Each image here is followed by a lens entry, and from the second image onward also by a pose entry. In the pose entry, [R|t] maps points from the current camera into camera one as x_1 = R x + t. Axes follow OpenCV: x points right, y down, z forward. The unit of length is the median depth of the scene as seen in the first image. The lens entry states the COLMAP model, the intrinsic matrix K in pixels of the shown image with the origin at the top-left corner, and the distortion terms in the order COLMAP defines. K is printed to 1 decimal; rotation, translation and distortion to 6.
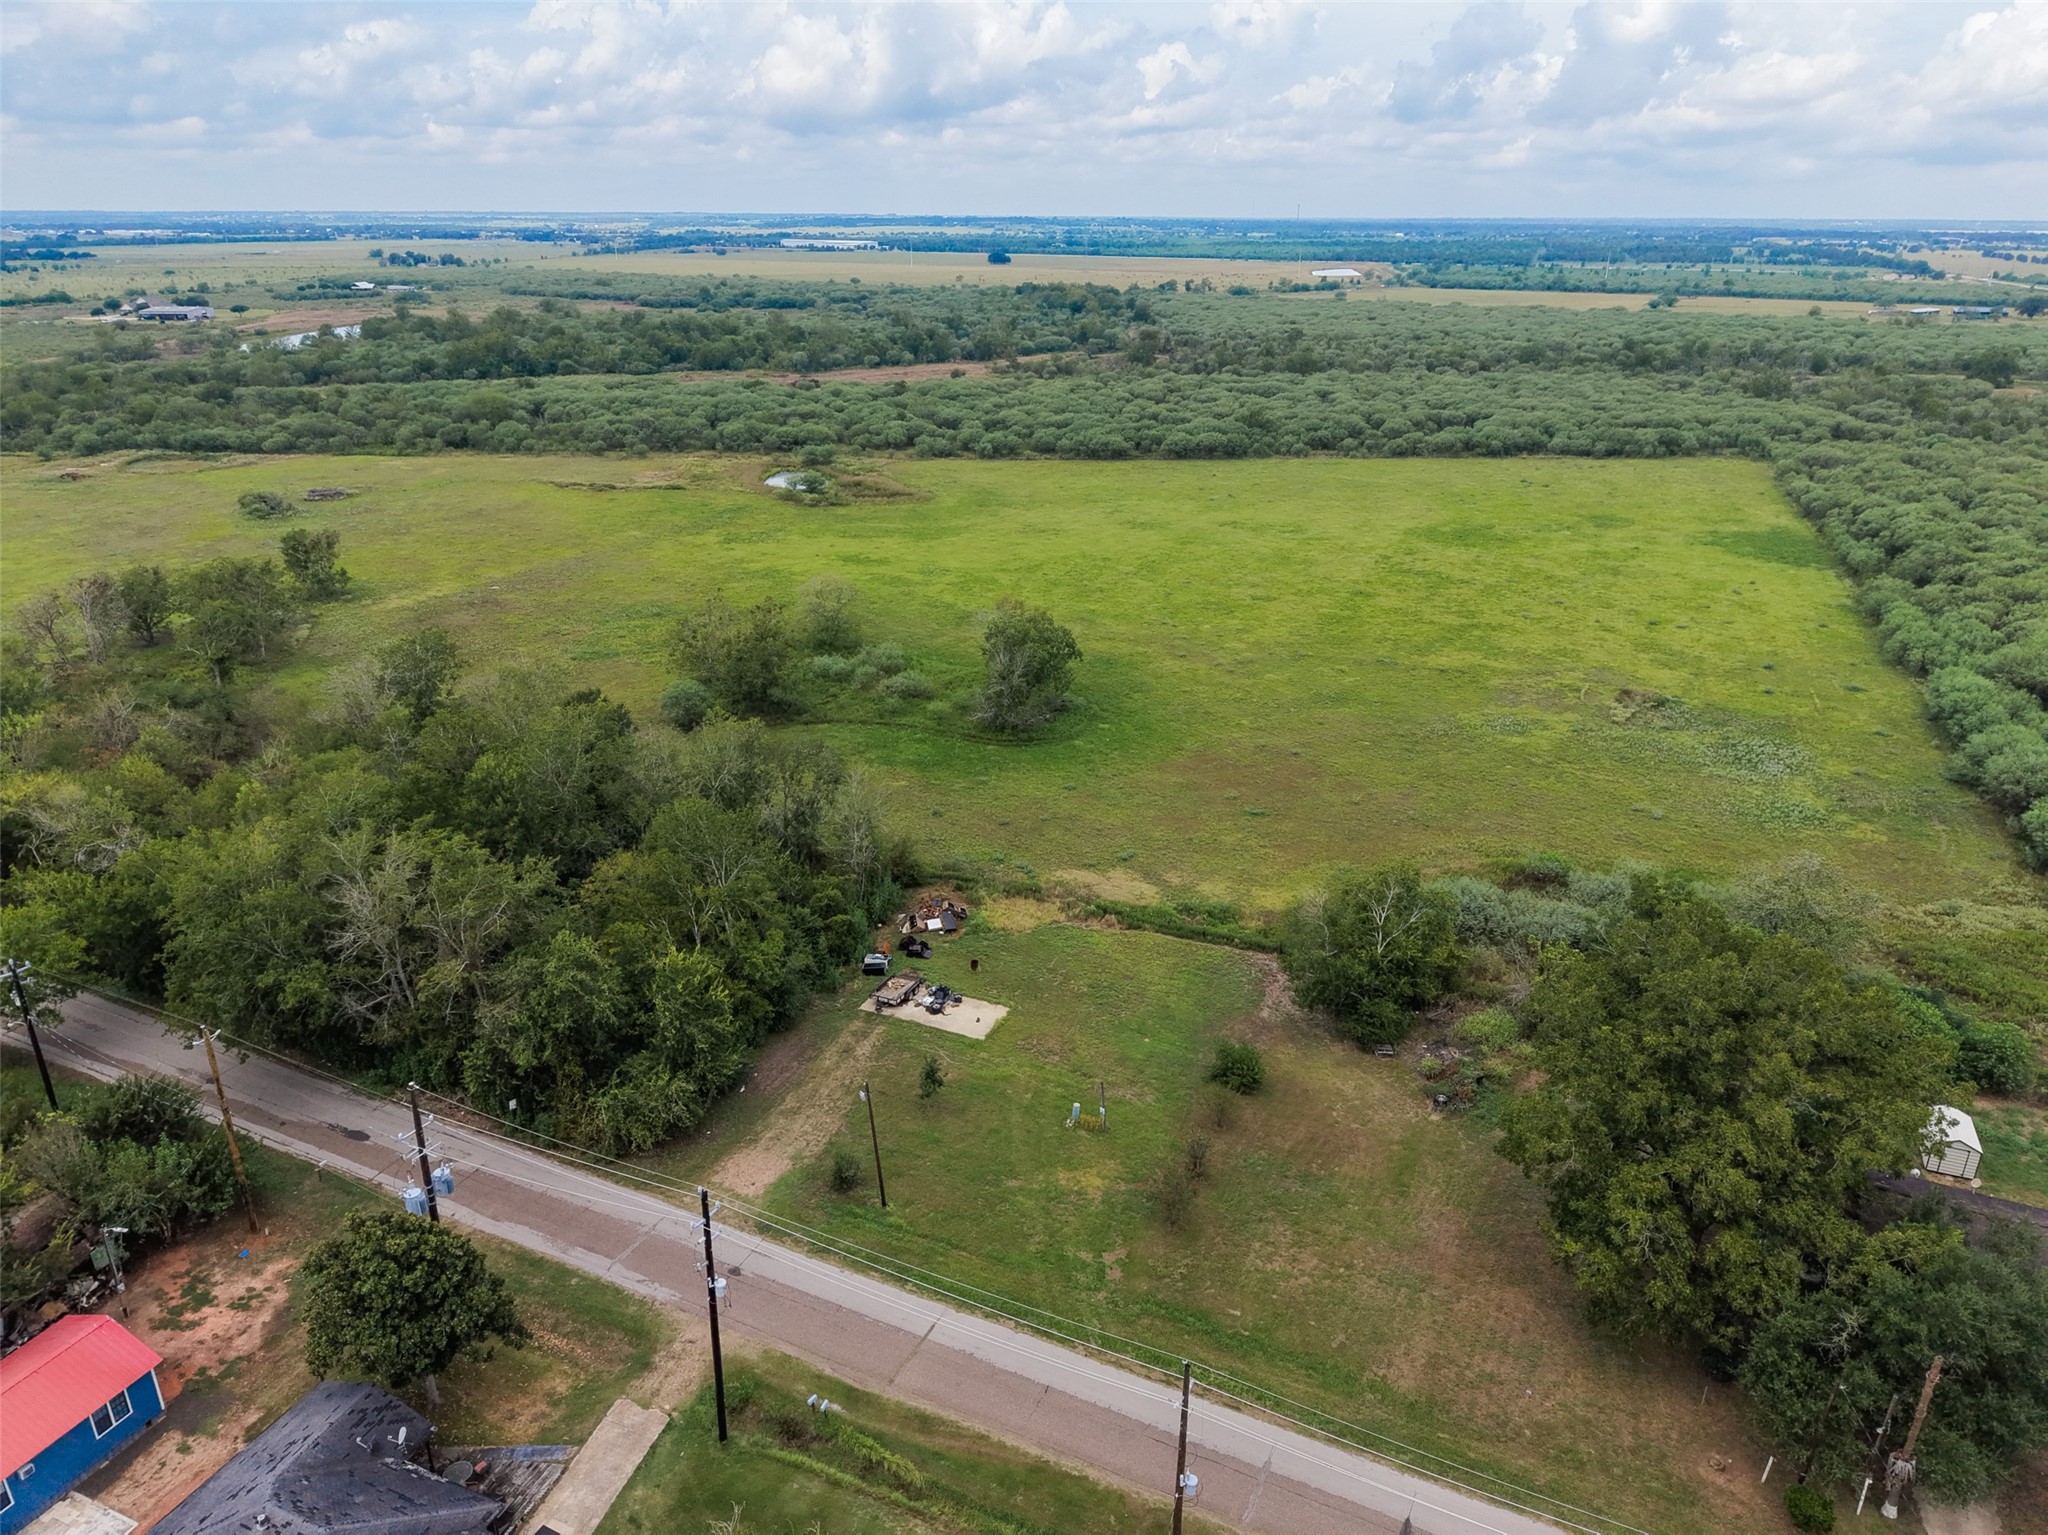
lens RADIAL K [[1370.1, 0, 1026.5], [0, 1370.1, 767.4], [0, 0, 1]] dist [0.017259, -0.016813]
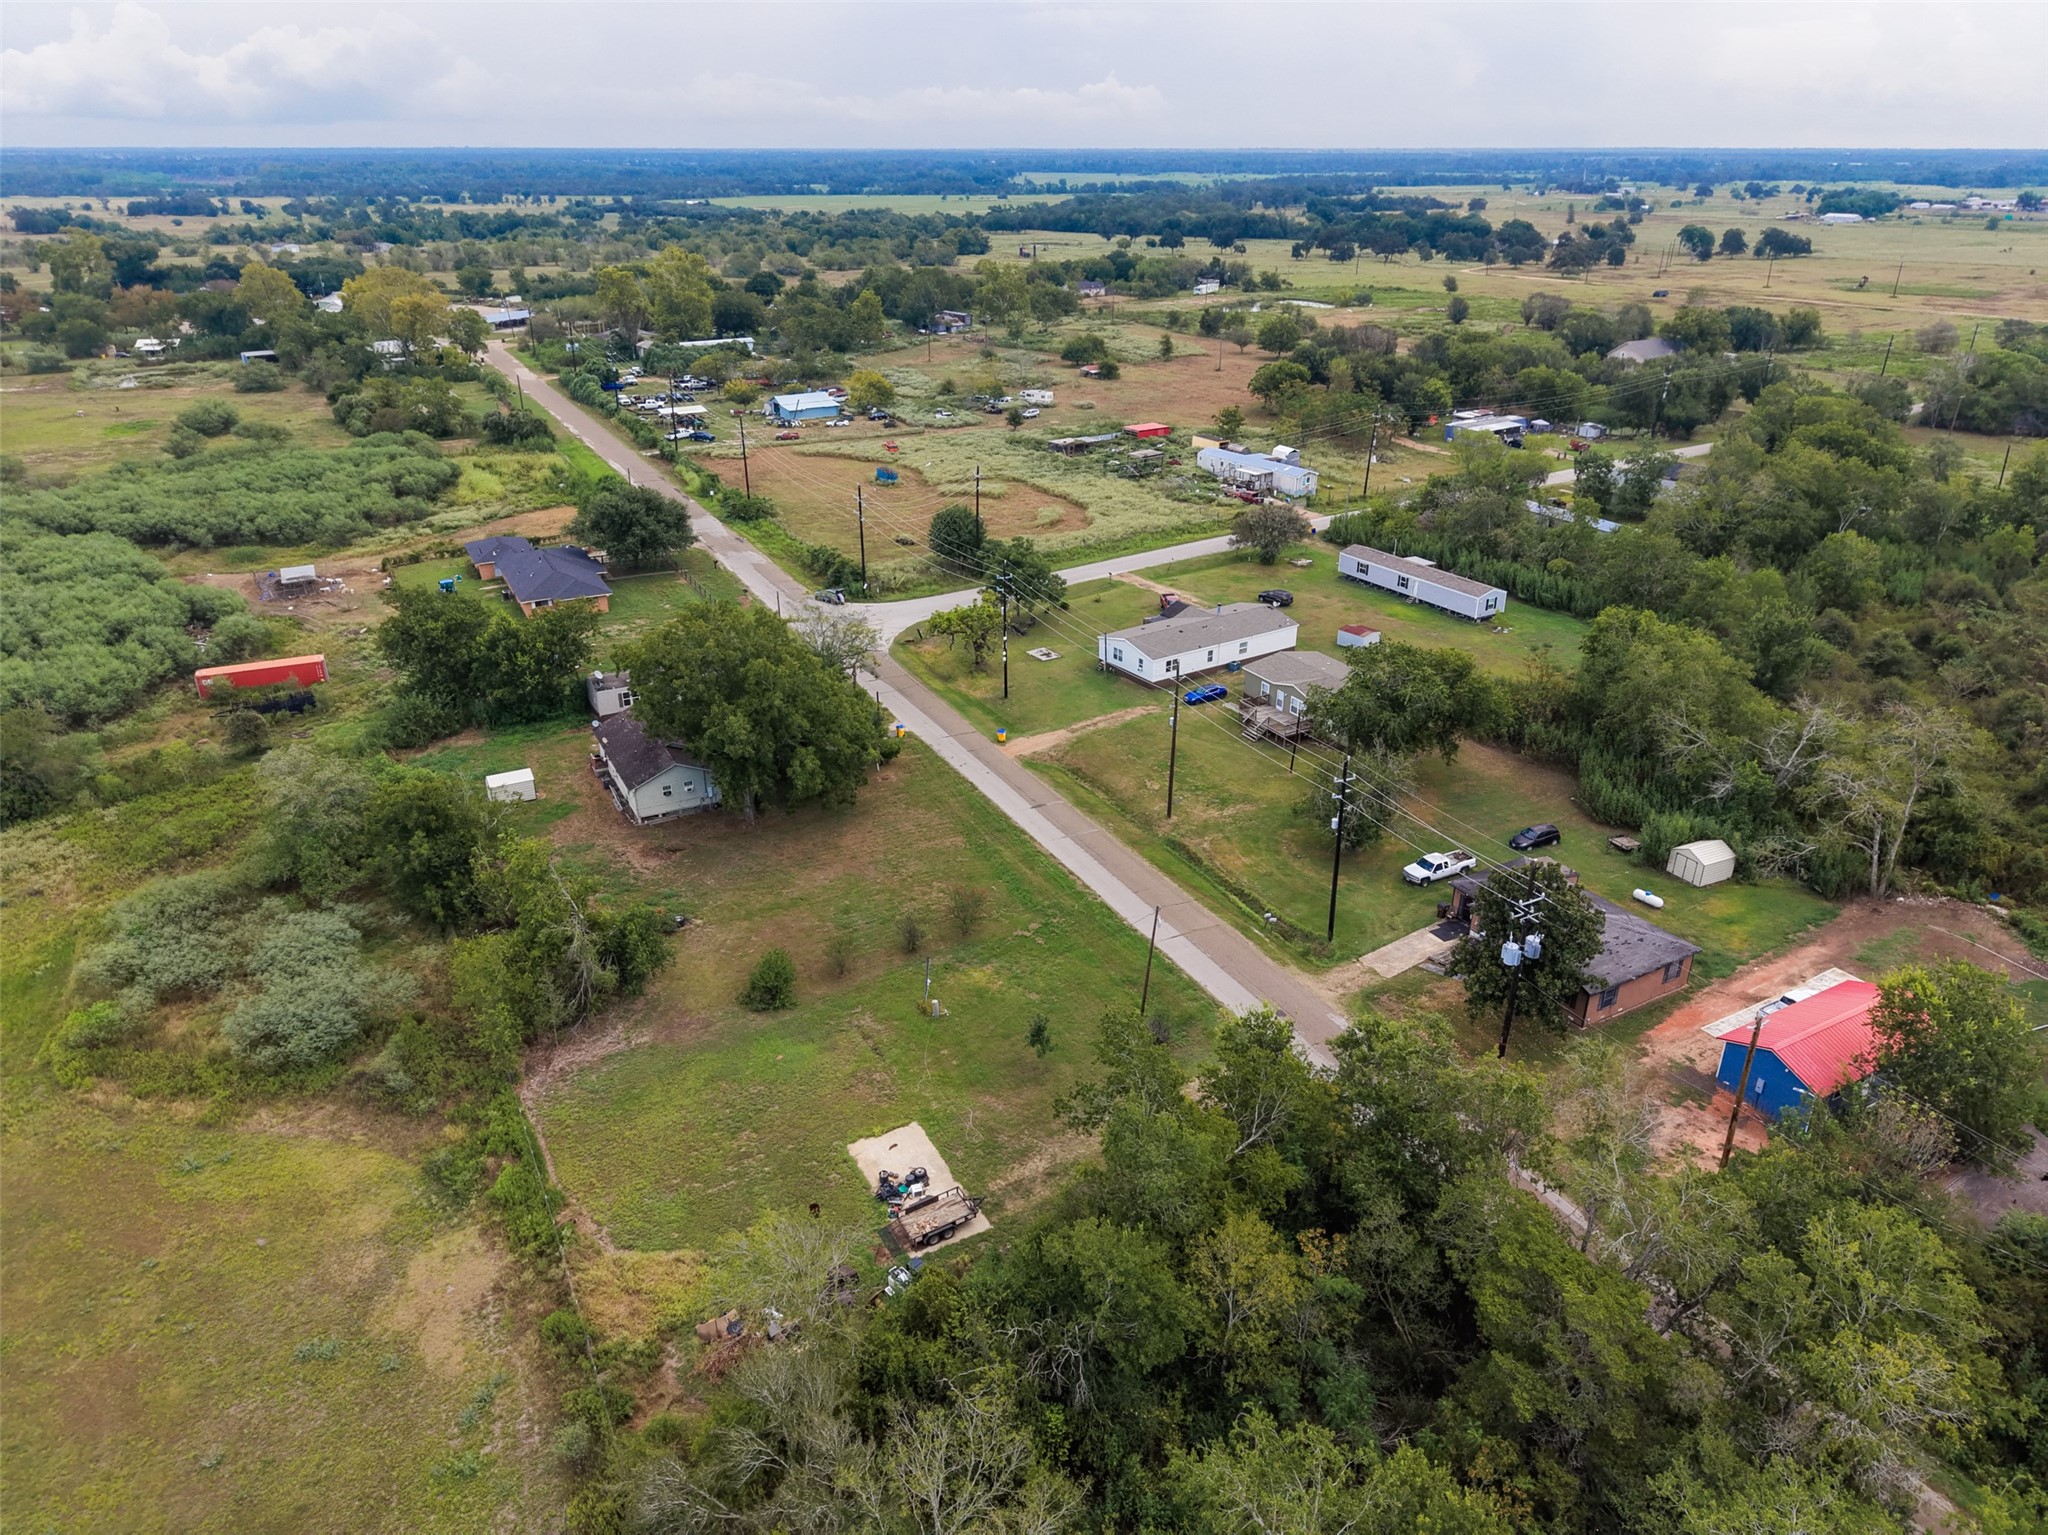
lens RADIAL K [[1370.1, 0, 1026.5], [0, 1370.1, 767.4], [0, 0, 1]] dist [0.017259, -0.016813]
pose [[-0.796717, -0.249276, 0.550548, -0.146784], [0.223563, 0.724787, 0.651693, -0.147668], [-0.561482, 0.642297, -0.521721, 0.366170]]
